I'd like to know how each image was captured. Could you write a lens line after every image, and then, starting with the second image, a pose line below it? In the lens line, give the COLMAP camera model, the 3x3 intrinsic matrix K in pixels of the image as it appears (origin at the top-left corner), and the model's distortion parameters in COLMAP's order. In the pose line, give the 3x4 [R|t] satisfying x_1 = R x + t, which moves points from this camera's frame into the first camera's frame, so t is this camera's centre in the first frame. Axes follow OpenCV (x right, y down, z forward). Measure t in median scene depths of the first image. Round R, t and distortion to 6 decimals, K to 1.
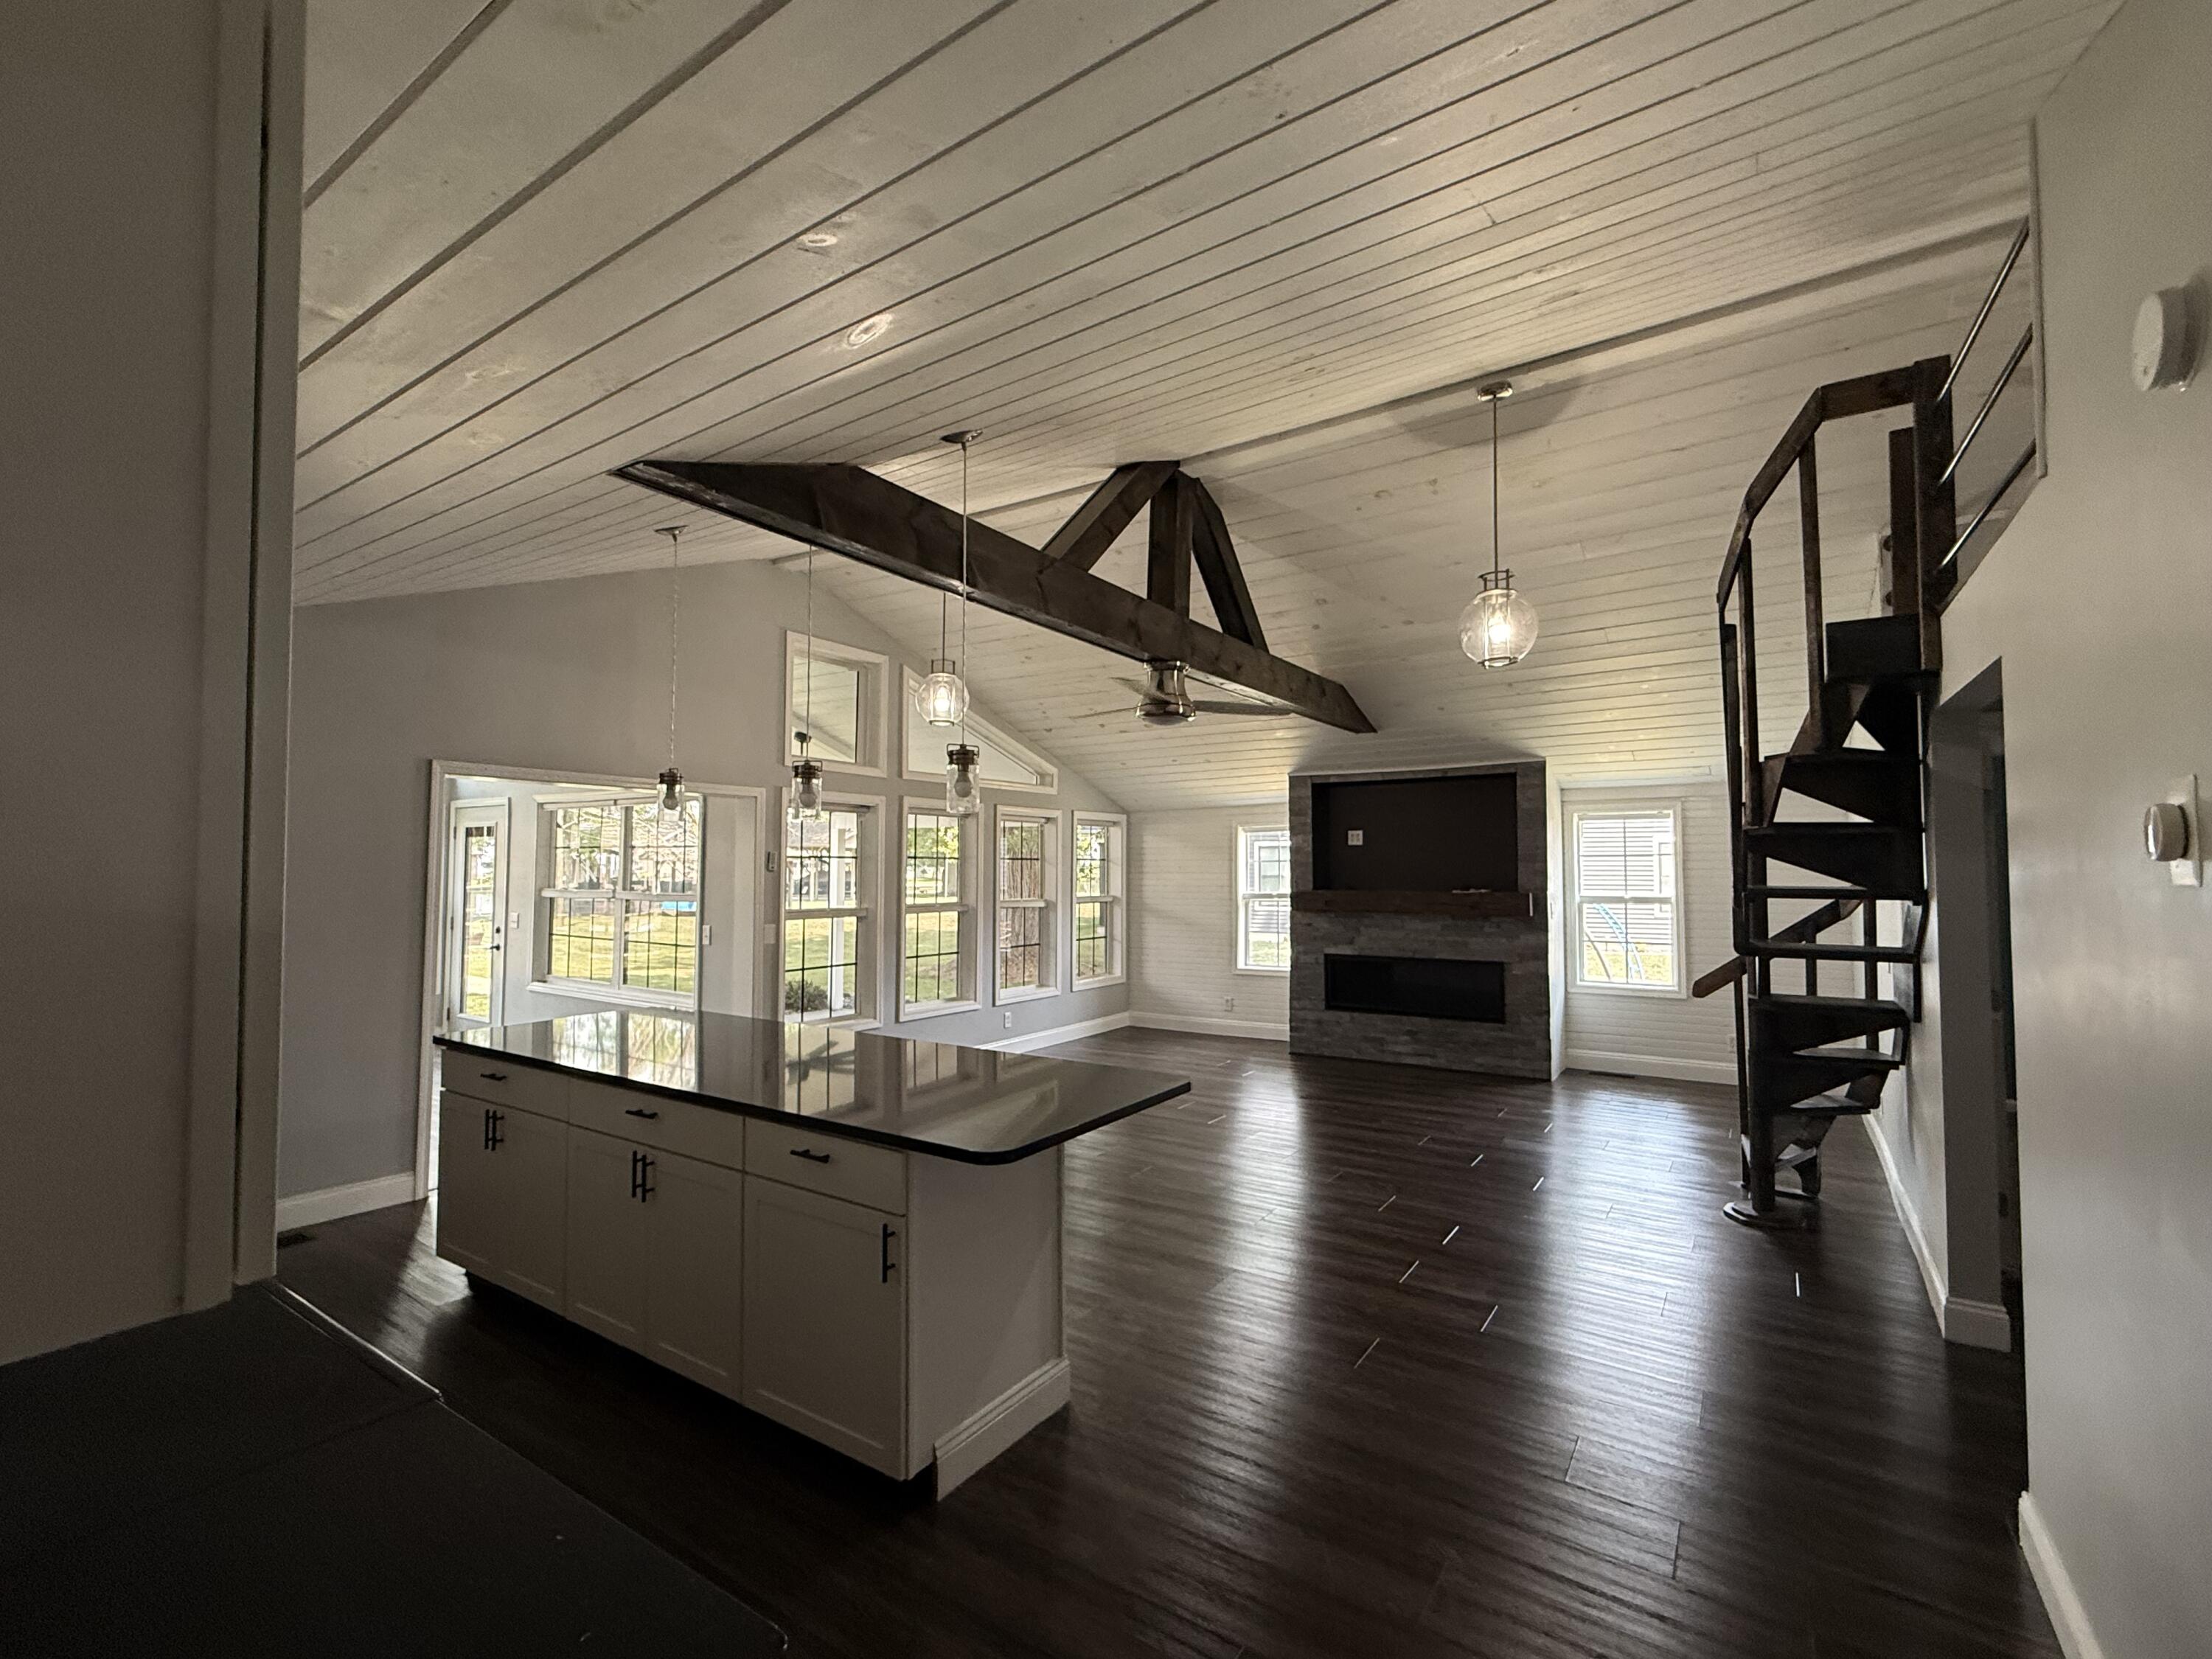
lens RADIAL K [[979.3, 0, 1091.6], [0, 979.3, 829.4], [0, 0, 1]] dist [0.013335, 0.000195]
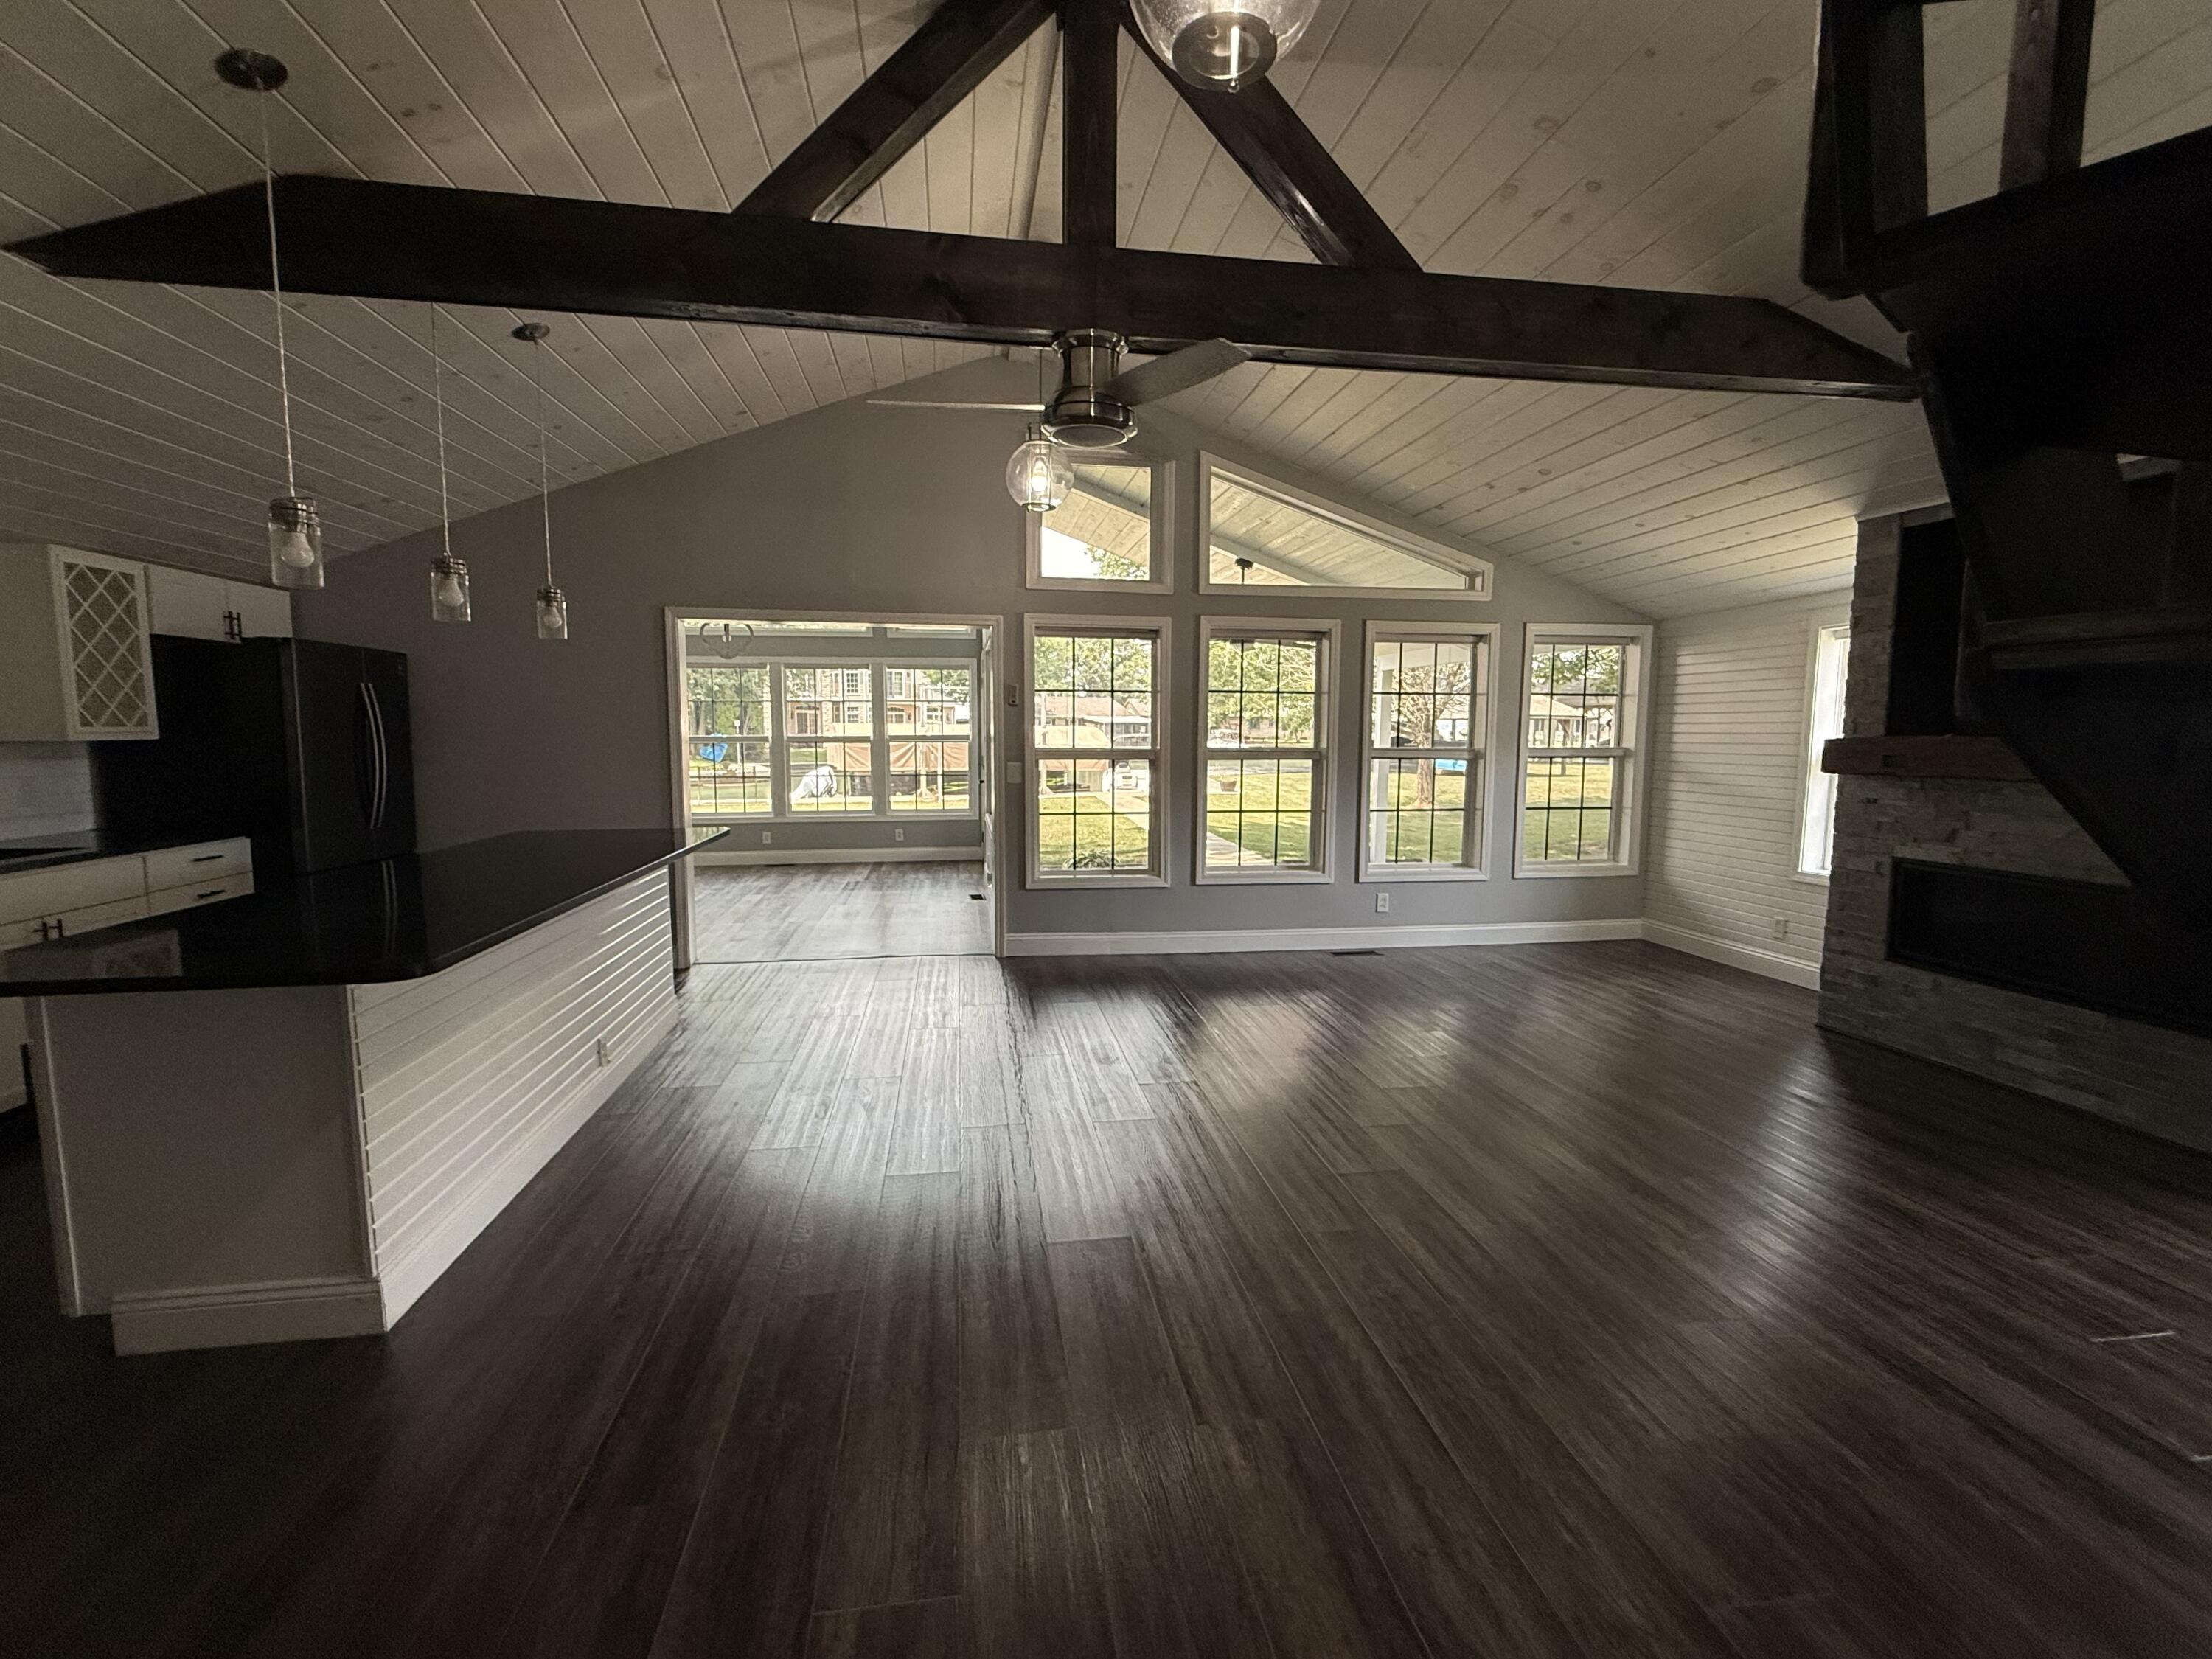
lens RADIAL K [[979.3, 0, 1110.4], [0, 979.3, 834.4], [0, 0, 1]] dist [0.013335, 0.000195]
pose [[0.684815, 0.079743, -0.724341, 0.332256], [0.025895, 0.990704, 0.133549, 0.032545], [0.728257, -0.110213, 0.676384, 0.332777]]
